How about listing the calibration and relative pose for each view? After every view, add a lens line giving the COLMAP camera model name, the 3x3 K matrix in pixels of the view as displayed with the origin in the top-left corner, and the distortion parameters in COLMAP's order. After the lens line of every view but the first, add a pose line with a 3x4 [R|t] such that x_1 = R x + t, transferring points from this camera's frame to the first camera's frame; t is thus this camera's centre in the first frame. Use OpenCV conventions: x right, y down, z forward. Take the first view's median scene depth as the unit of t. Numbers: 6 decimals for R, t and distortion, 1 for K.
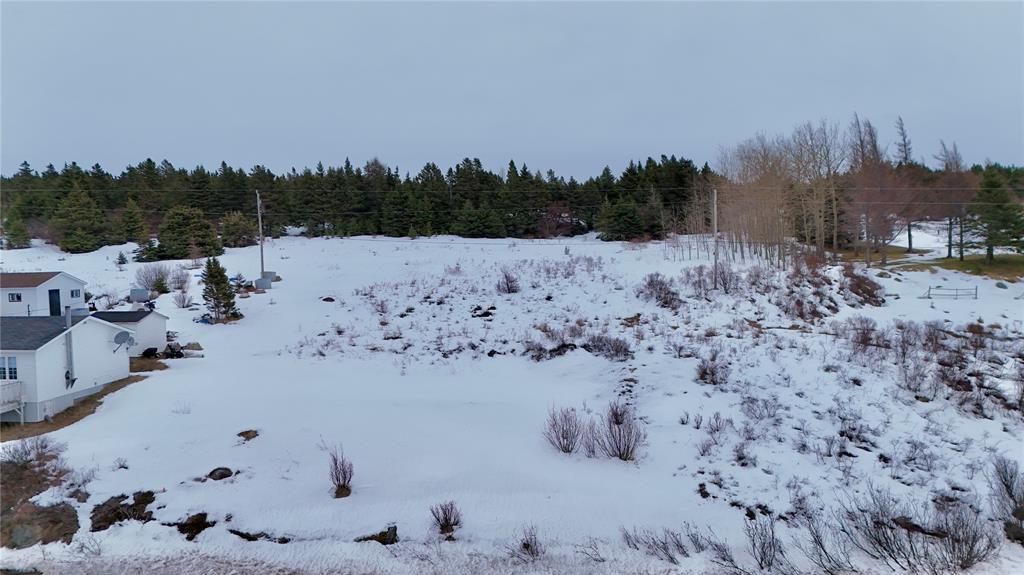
lens RADIAL K [[745.6, 0, 512.0], [0, 745.6, 287.5], [0, 0, 1]] dist [0.105942, -0.113557]
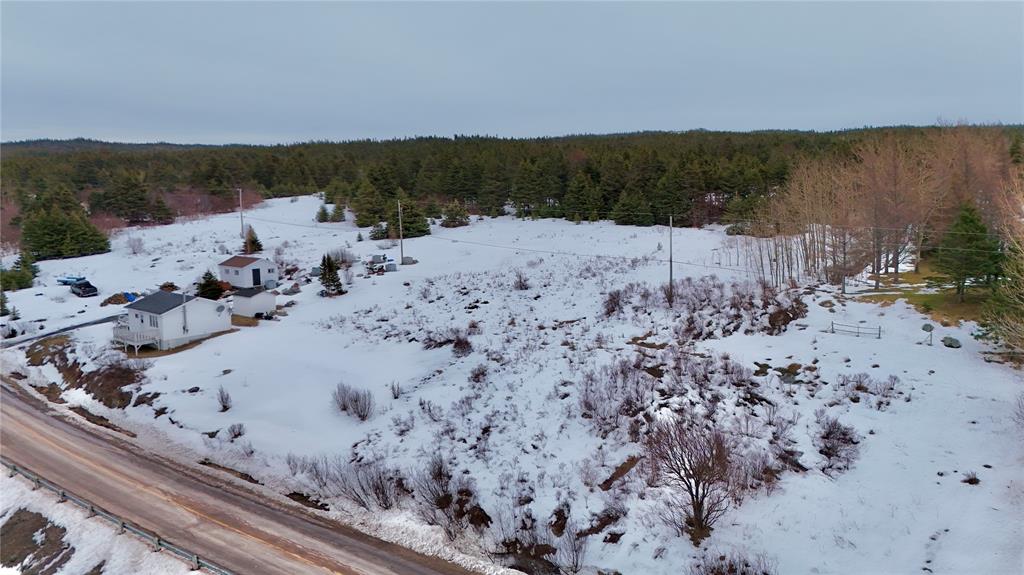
lens RADIAL K [[745.6, 0, 512.0], [0, 745.6, 287.5], [0, 0, 1]] dist [0.105942, -0.113557]
pose [[0.844267, 0.085012, -0.529137, 0.720745], [-0.039022, 0.994469, 0.097511, -0.131890], [0.534500, -0.061677, 0.842915, -0.110405]]
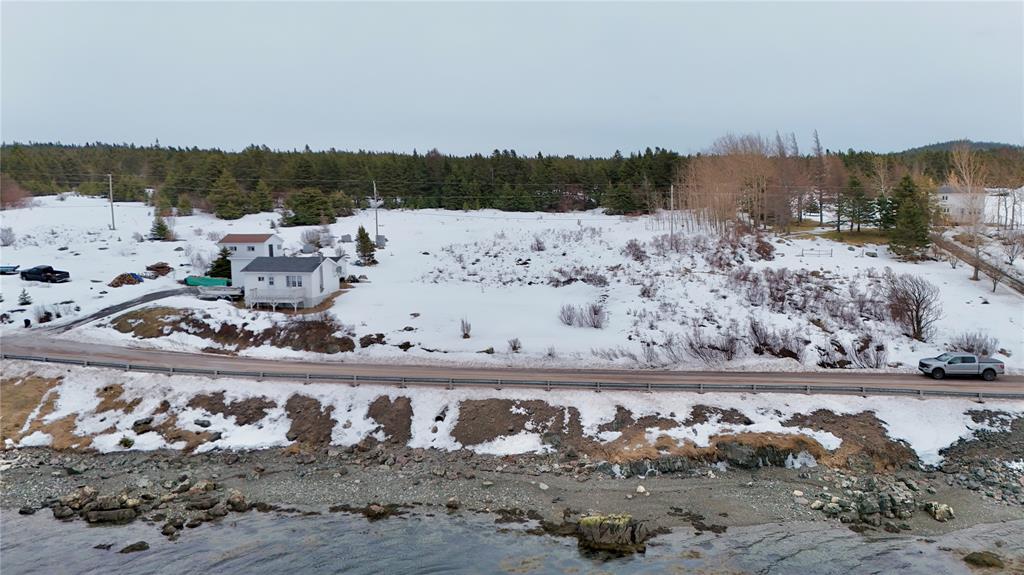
lens RADIAL K [[745.6, 0, 512.0], [0, 745.6, 287.5], [0, 0, 1]] dist [0.105942, -0.113557]
pose [[0.999517, 0.013102, -0.028165, -0.016267], [-0.011760, 0.998811, 0.047312, 0.011810], [0.028752, -0.046958, 0.998483, -0.605427]]
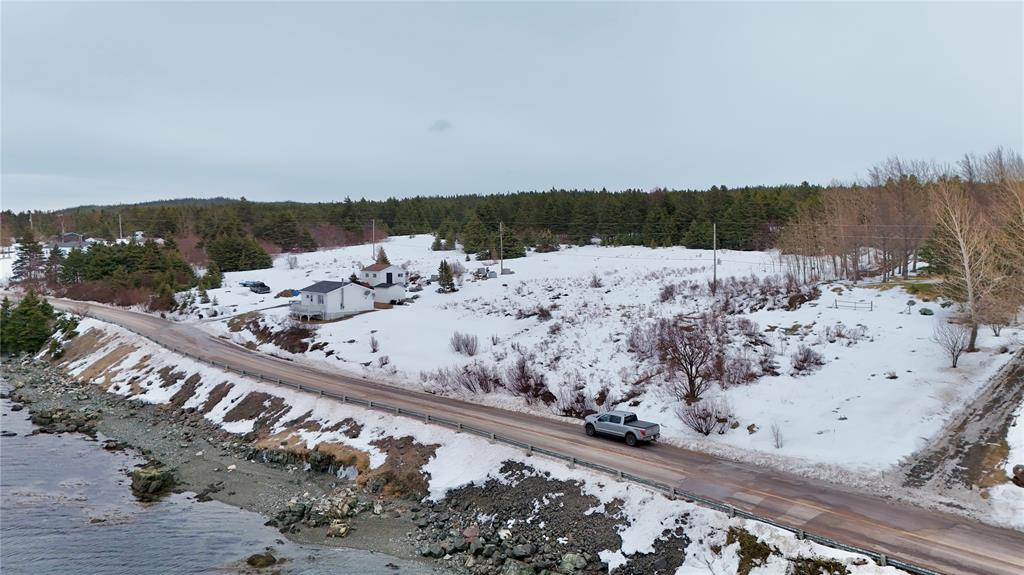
lens RADIAL K [[745.6, 0, 512.0], [0, 745.6, 287.5], [0, 0, 1]] dist [0.105942, -0.113557]
pose [[0.764812, 0.055968, -0.641818, 0.961595], [-0.052412, 0.998323, 0.024600, -0.024554], [0.642118, 0.014825, 0.766462, -0.379663]]
